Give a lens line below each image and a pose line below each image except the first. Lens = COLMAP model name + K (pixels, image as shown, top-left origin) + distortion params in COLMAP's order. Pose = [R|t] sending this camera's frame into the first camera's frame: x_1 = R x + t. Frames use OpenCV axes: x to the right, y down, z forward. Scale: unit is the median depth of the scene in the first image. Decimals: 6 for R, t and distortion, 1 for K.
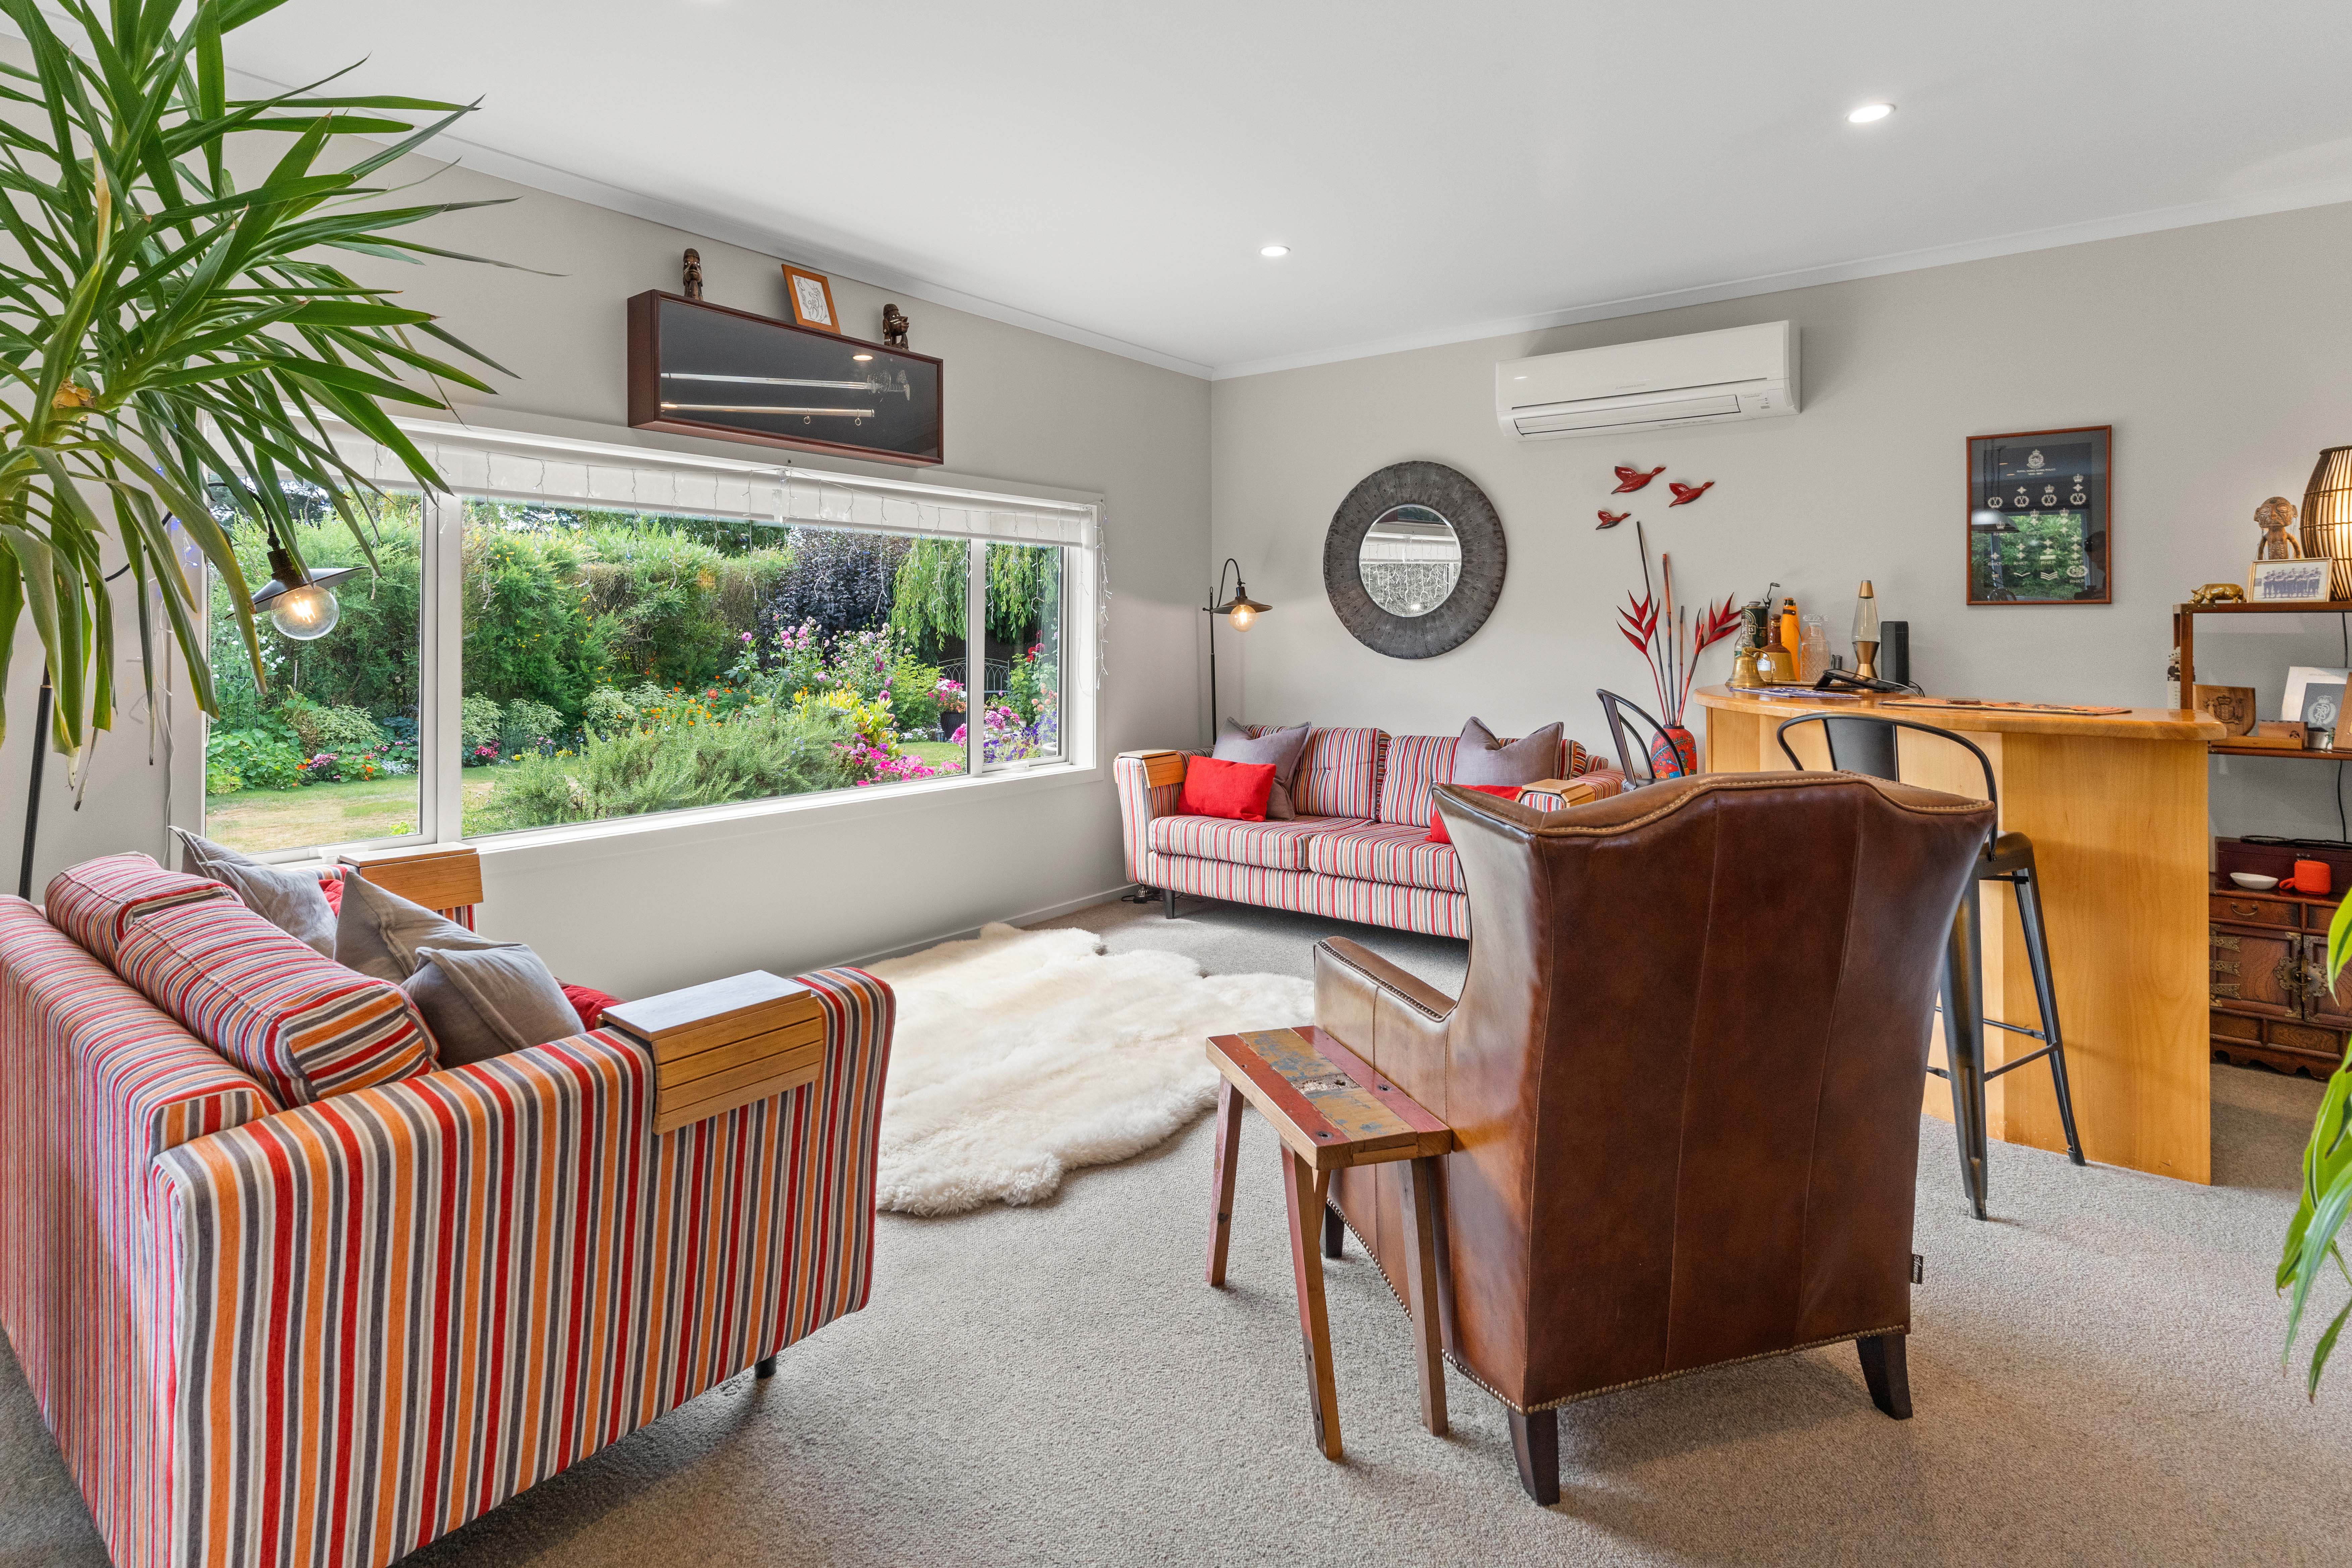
lens RADIAL K [[1158.9, 0, 1207.5], [0, 1158.9, 623.3], [0, 0, 1]] dist [0.001325, -0.000104]
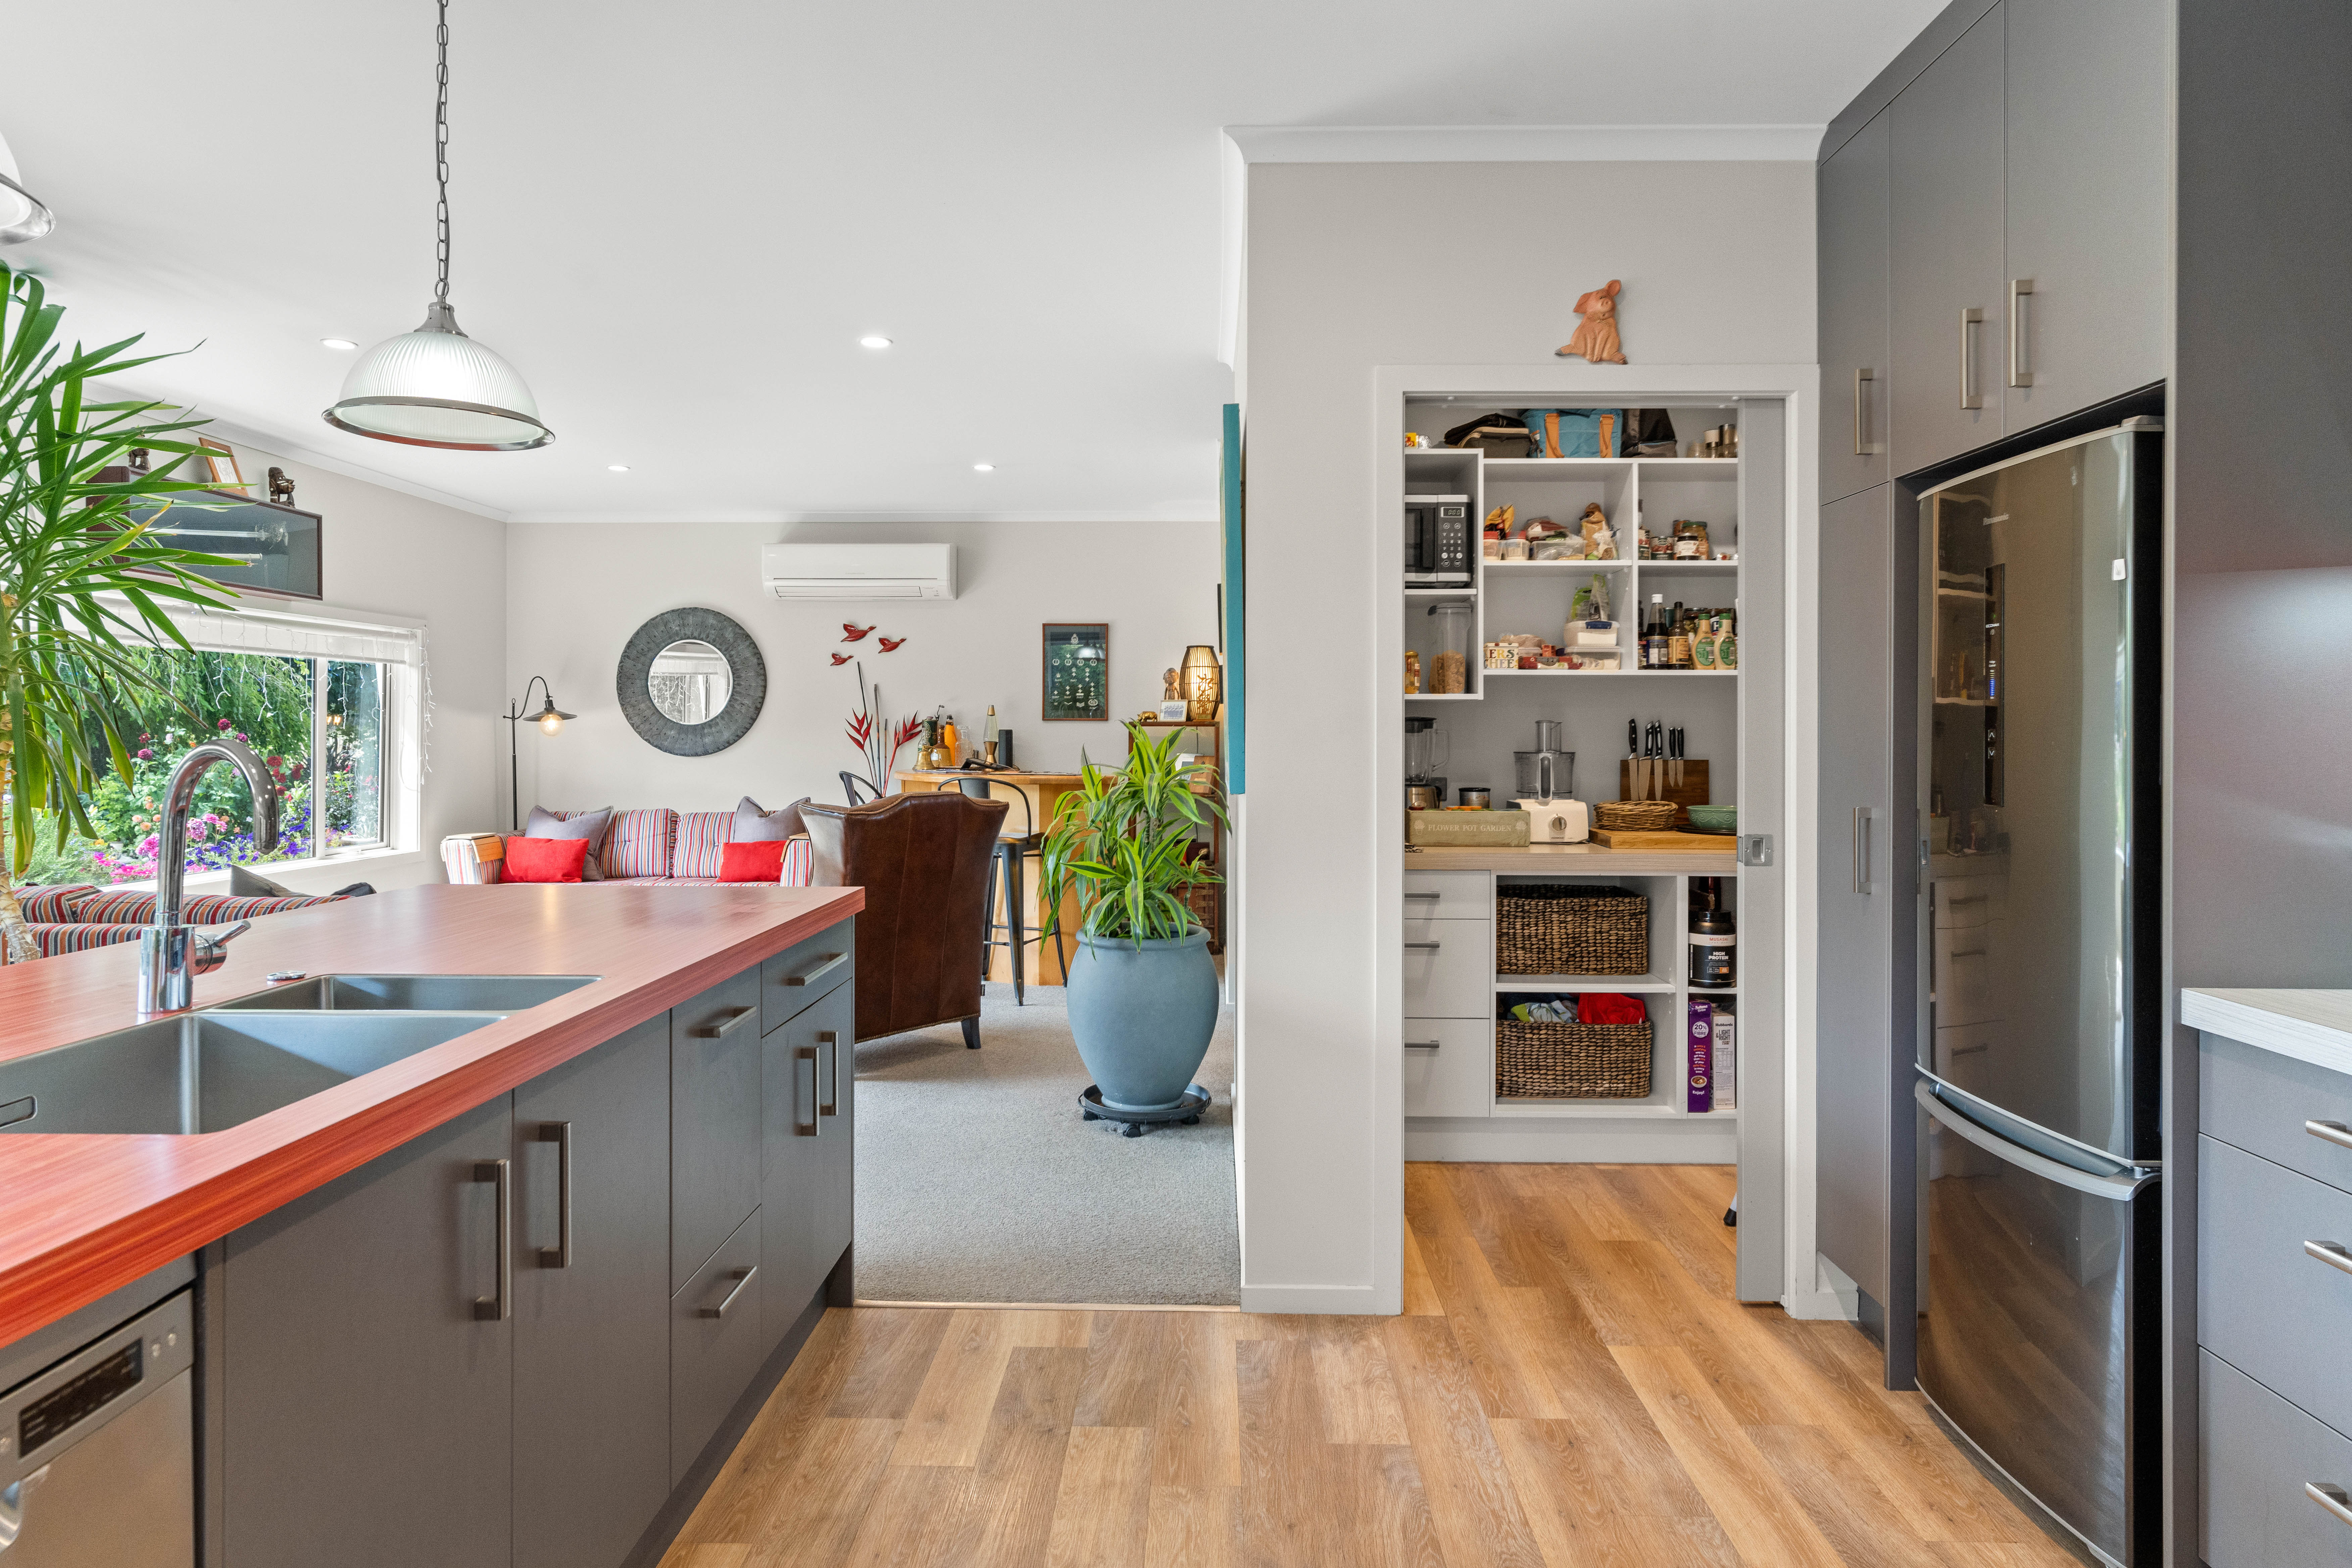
lens RADIAL K [[1381.2, 0, 1184.4], [0, 1381.2, 730.6], [0, 0, 1]] dist [0.000539, 0.000524]
pose [[0.816926, 0.001593, 0.576740, -0.315840], [-0.004121, 0.999987, 0.003075, -0.006717], [-0.576727, -0.004889, 0.816922, -0.705475]]
